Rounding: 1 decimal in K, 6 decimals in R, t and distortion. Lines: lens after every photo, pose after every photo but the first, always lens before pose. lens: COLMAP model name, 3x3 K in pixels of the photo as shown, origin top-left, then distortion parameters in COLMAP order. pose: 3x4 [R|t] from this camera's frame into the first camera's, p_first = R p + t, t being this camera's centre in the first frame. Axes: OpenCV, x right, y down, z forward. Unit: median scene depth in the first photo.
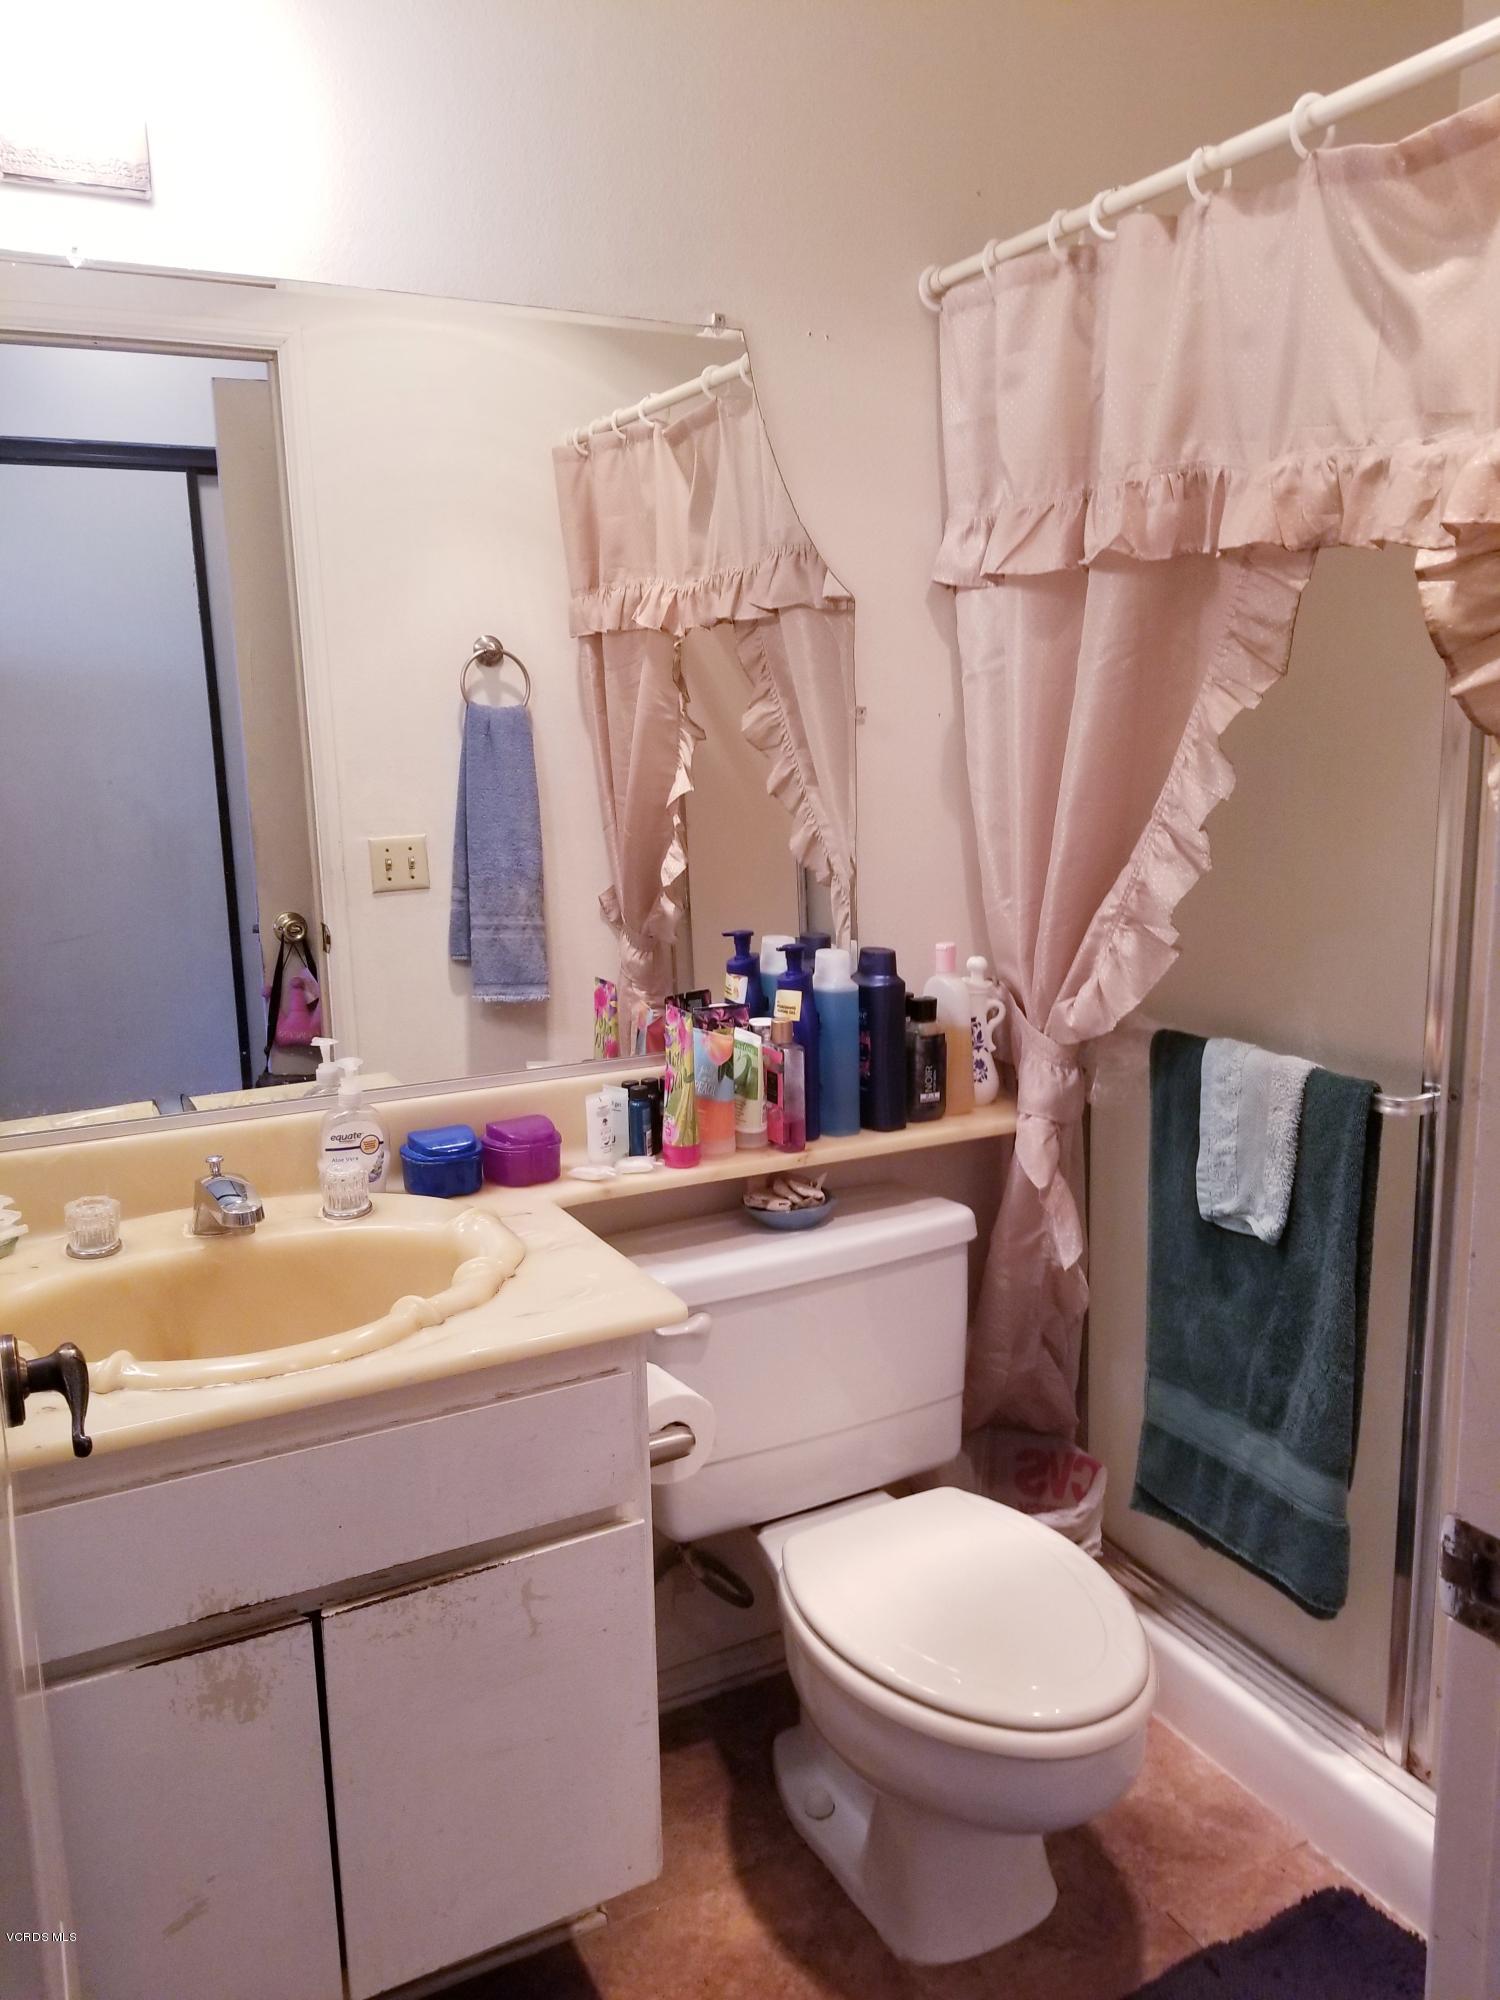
lens RADIAL K [[1545.3, 0, 760.7], [0, 1545.3, 996.3], [0, 0, 1]] dist [0.073219, -0.107988]
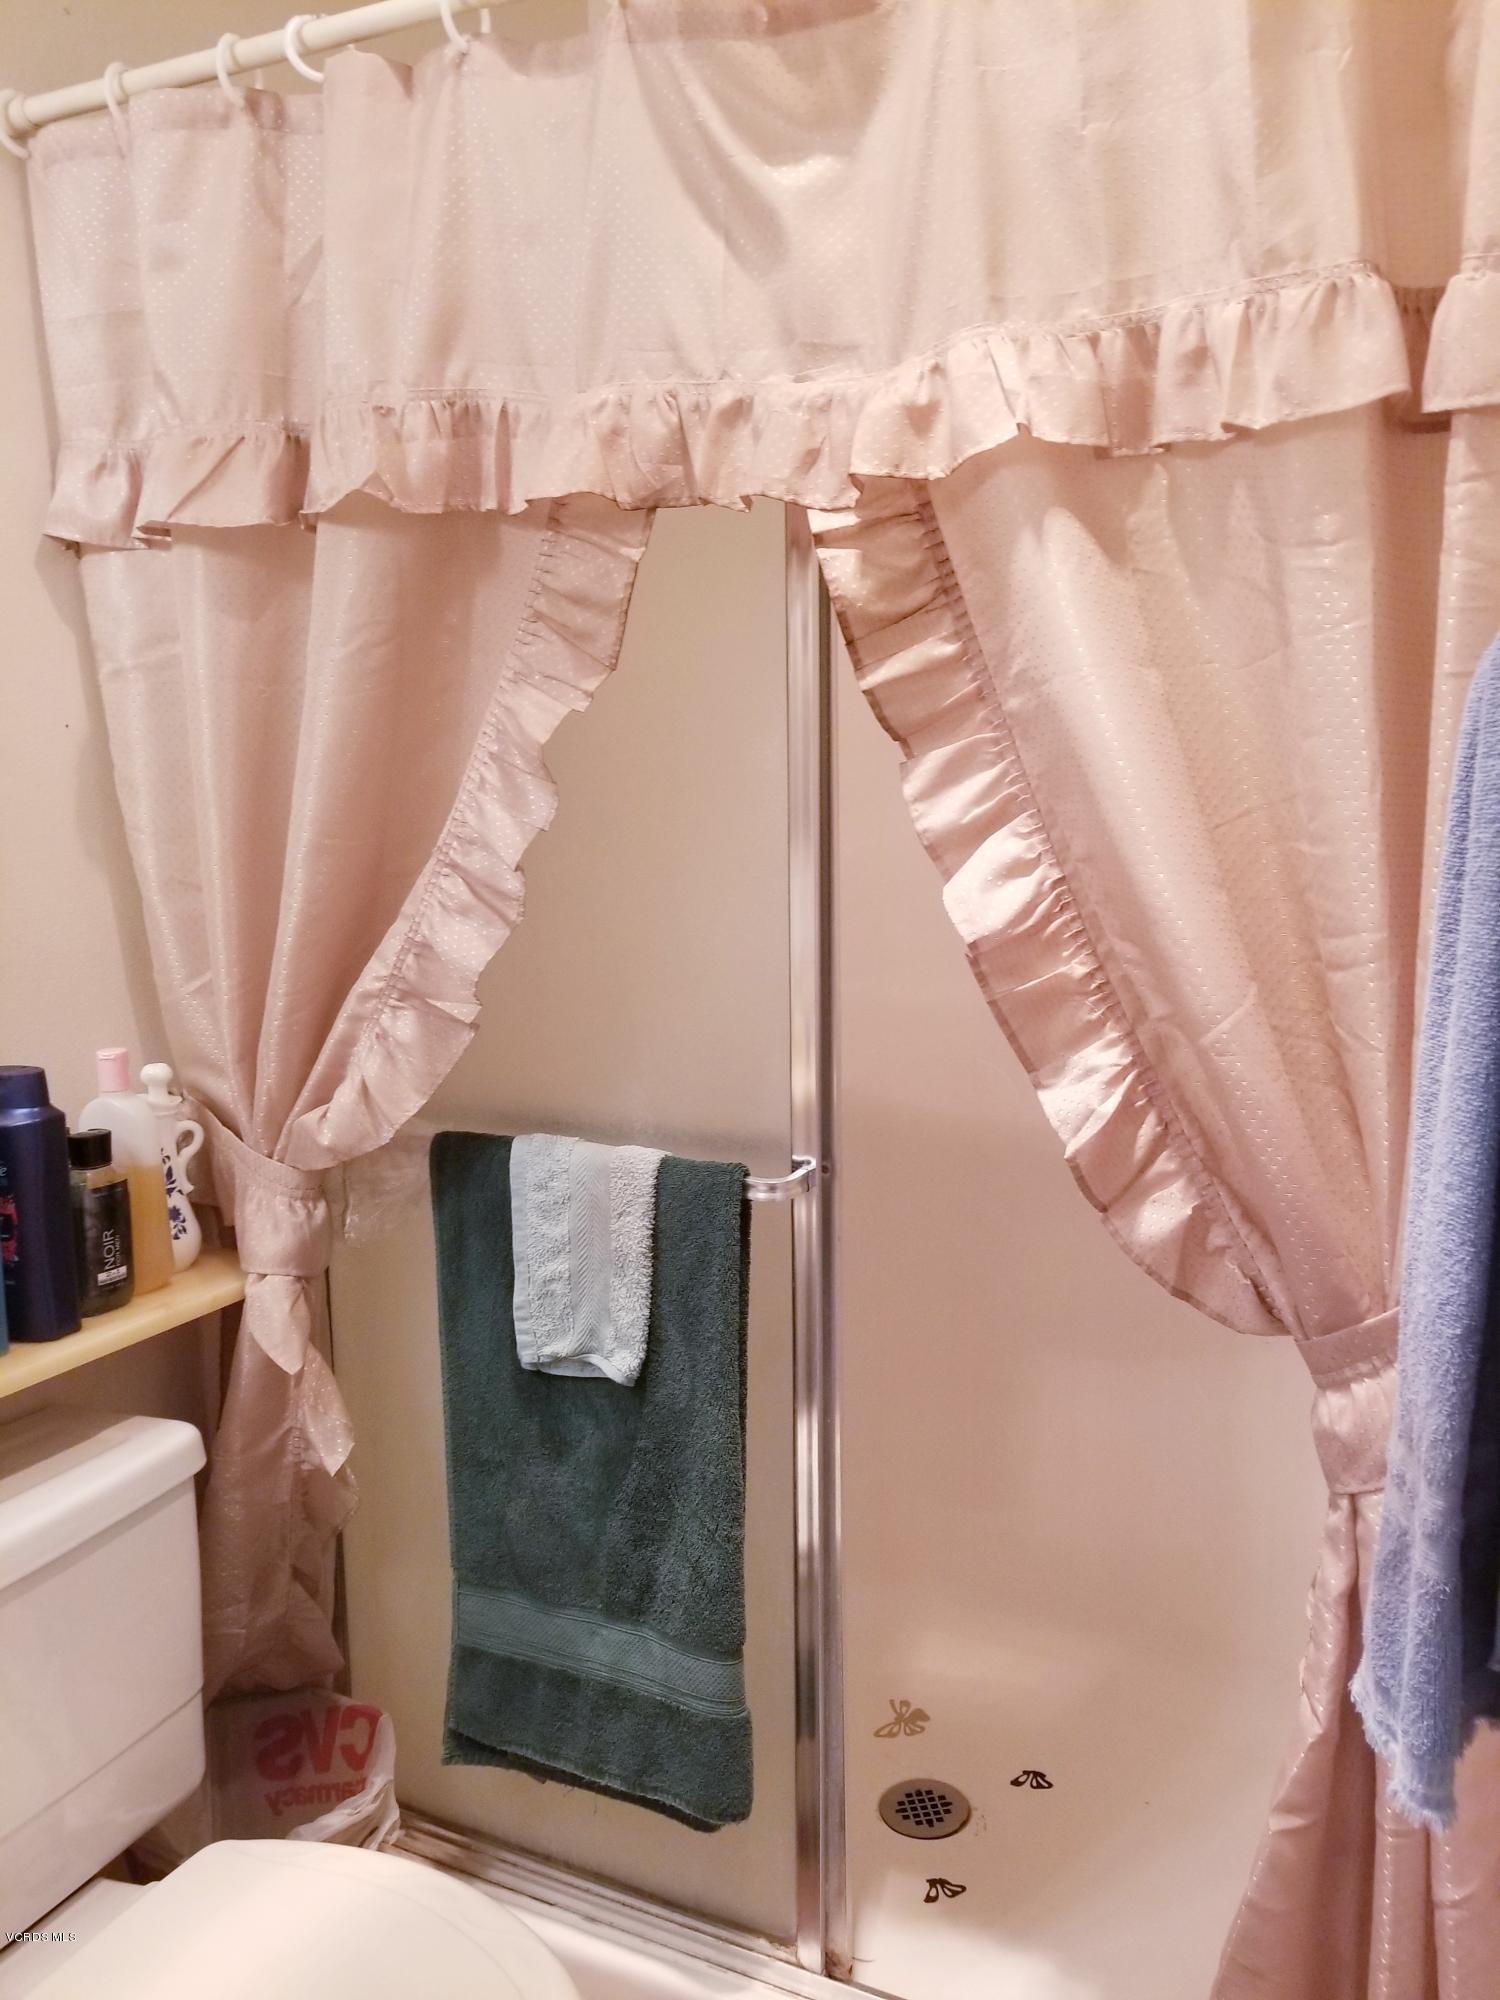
lens RADIAL K [[1596.0, 0, 836.4], [0, 1596.0, 959.5], [0, 0, 1]] dist [0.076827, -0.132536]
pose [[0.798312, -0.072722, 0.597838, -0.059398], [0.110025, 0.993587, -0.026059, -0.023114], [-0.592109, 0.086580, 0.801194, 0.255945]]
